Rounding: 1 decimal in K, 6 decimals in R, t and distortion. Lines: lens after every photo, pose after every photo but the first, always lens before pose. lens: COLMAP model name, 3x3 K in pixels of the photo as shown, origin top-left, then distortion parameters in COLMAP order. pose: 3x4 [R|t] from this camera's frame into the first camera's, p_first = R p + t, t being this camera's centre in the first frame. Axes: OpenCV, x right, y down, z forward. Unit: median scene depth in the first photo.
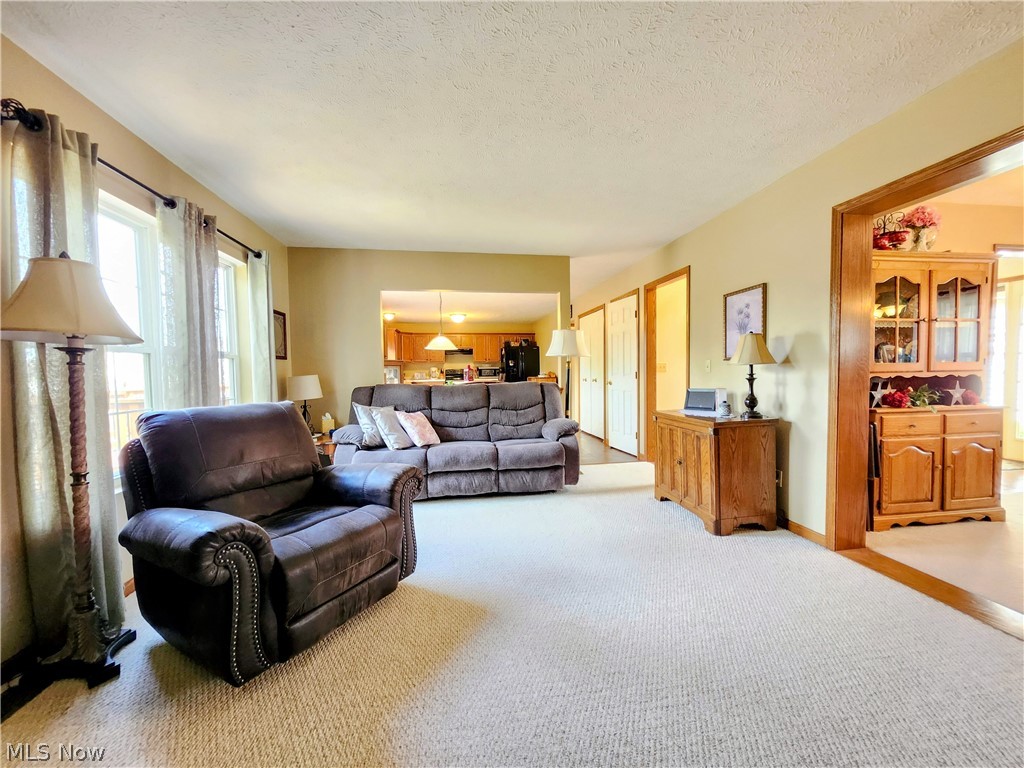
lens RADIAL K [[406.6, 0, 512.8], [0, 406.6, 385.6], [0, 0, 1]] dist [-0.023010, 0.003032]
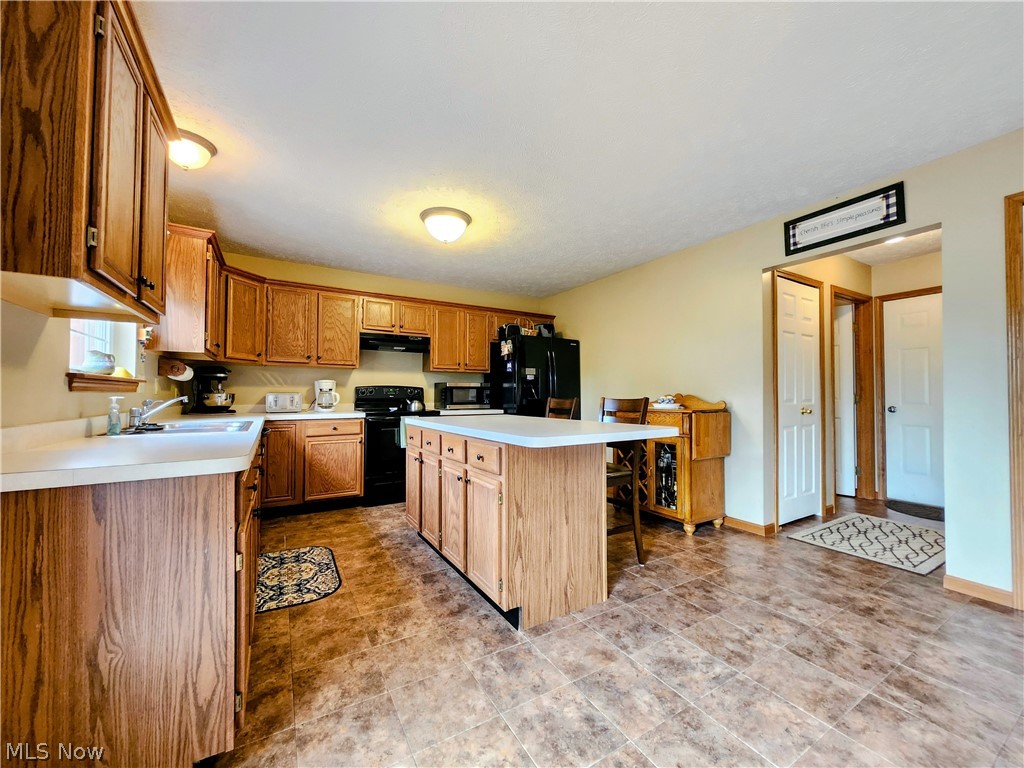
lens RADIAL K [[406.6, 0, 512.6], [0, 406.6, 386.1], [0, 0, 1]] dist [-0.023010, 0.003032]
pose [[0.928769, 0.017617, 0.370241, -0.172978], [0.004786, 0.998217, -0.059502, -0.016292], [-0.370629, 0.057036, 0.927028, 0.596720]]
